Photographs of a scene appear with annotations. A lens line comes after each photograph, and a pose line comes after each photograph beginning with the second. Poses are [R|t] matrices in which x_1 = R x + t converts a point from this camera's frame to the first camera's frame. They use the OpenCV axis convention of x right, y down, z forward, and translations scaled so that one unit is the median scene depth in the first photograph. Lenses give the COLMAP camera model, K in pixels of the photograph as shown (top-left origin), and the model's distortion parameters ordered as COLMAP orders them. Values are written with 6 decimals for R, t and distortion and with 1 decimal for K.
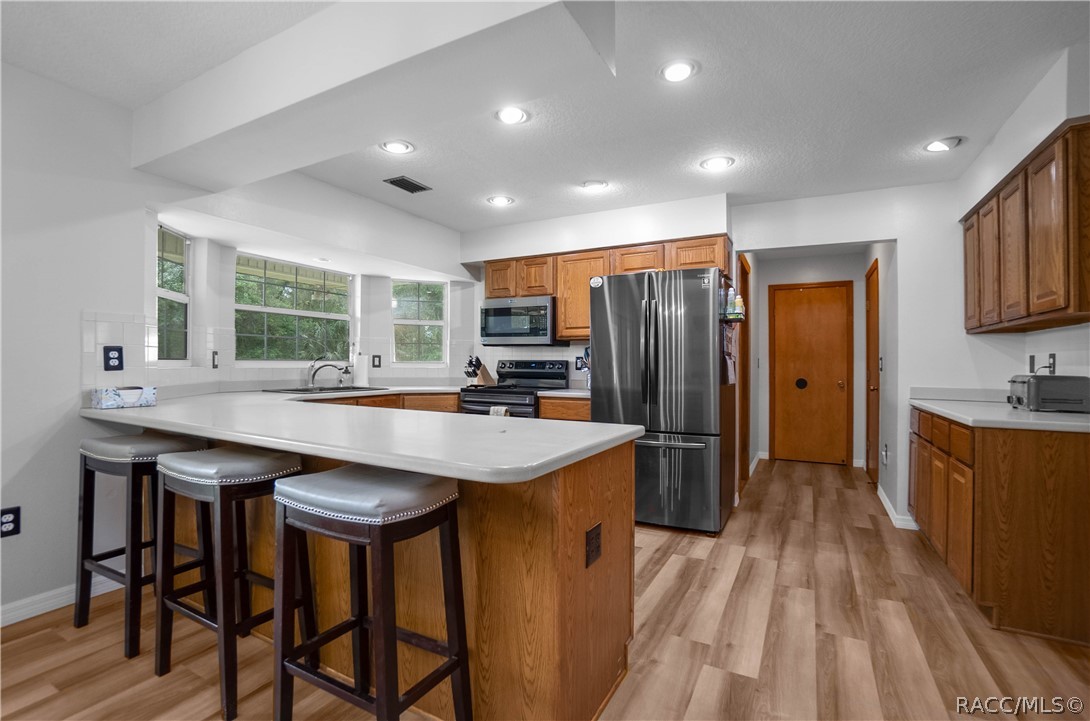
lens RADIAL K [[485.9, 0, 546.7], [0, 485.9, 359.5], [0, 0, 1]] dist [-0.041727, 0.007957]
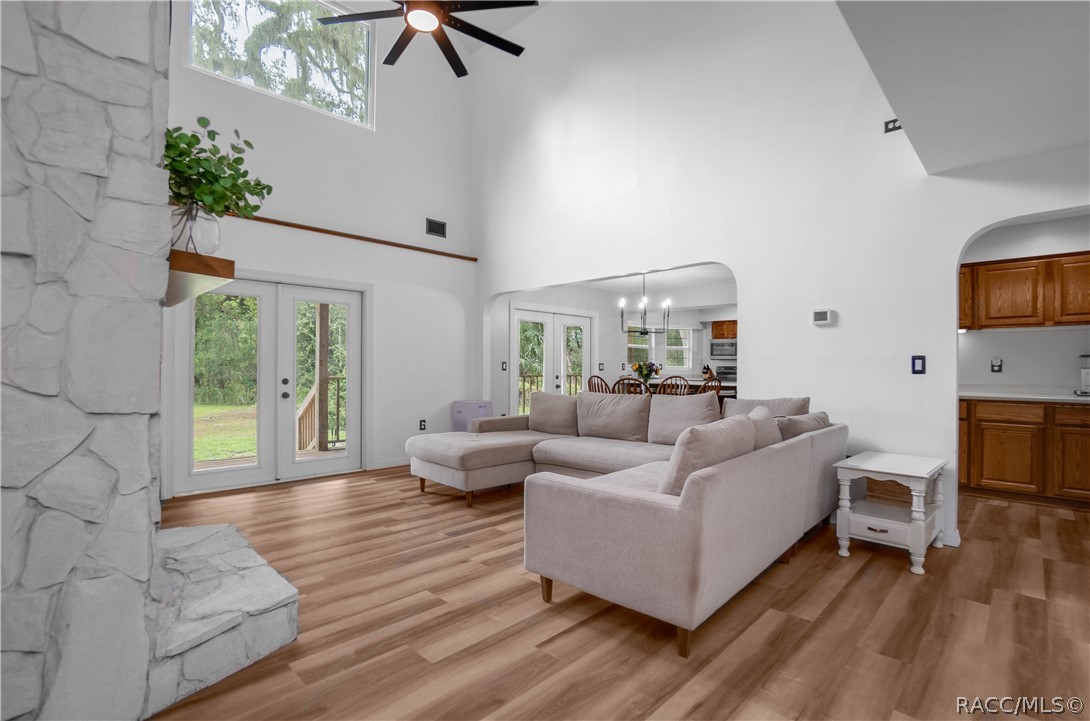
lens RADIAL K [[518.3, 0, 542.2], [0, 518.3, 364.0], [0, 0, 1]] dist [-0.033514, 0.010399]
pose [[0.963661, -0.007392, -0.267024, -0.279226], [0.009356, 0.999938, 0.006083, -0.035249], [0.266963, -0.008361, 0.963671, -1.674533]]
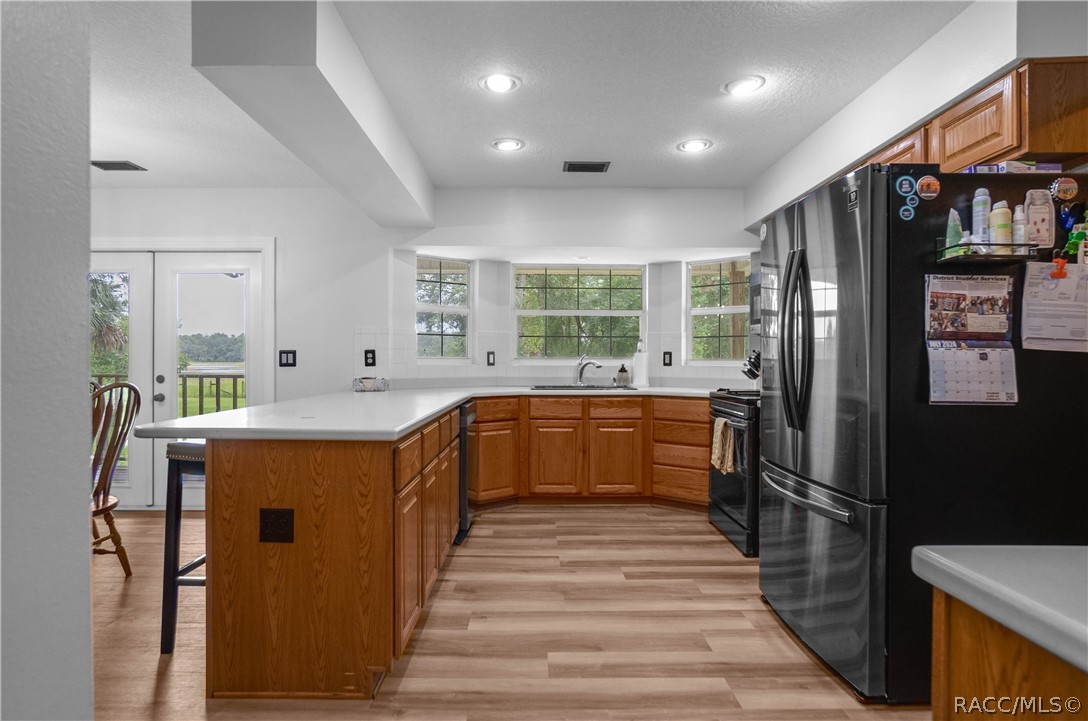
lens RADIAL K [[575.0, 0, 537.9], [0, 575.0, 368.0], [0, 0, 1]] dist [-0.005344, -0.000299]
pose [[0.484365, 0.000825, -0.874866, 0.538069], [0.010616, 0.999920, 0.006821, 0.012775], [0.874802, -0.012591, 0.484317, 0.327560]]
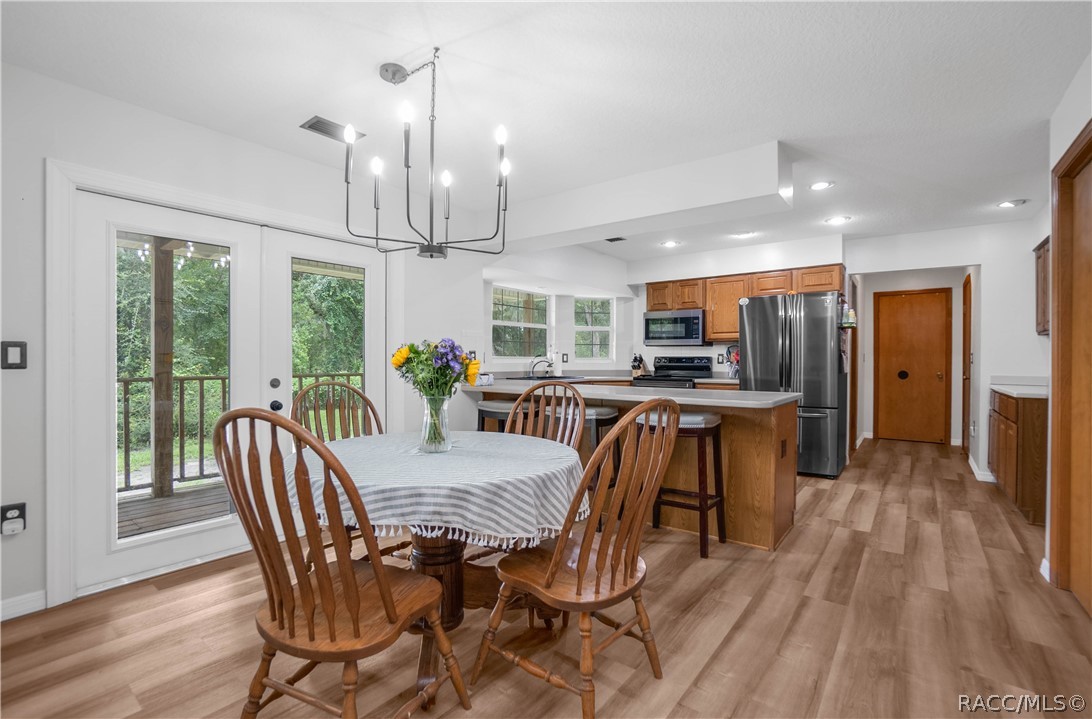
lens RADIAL K [[486.8, 0, 539.1], [0, 486.8, 366.2], [0, 0, 1]] dist [-0.041727, 0.007957]
pose [[0.985070, -0.002724, -0.172134, -0.218346], [0.006769, 0.999715, 0.022913, -0.006267], [0.172022, -0.023736, 0.984807, -0.445539]]
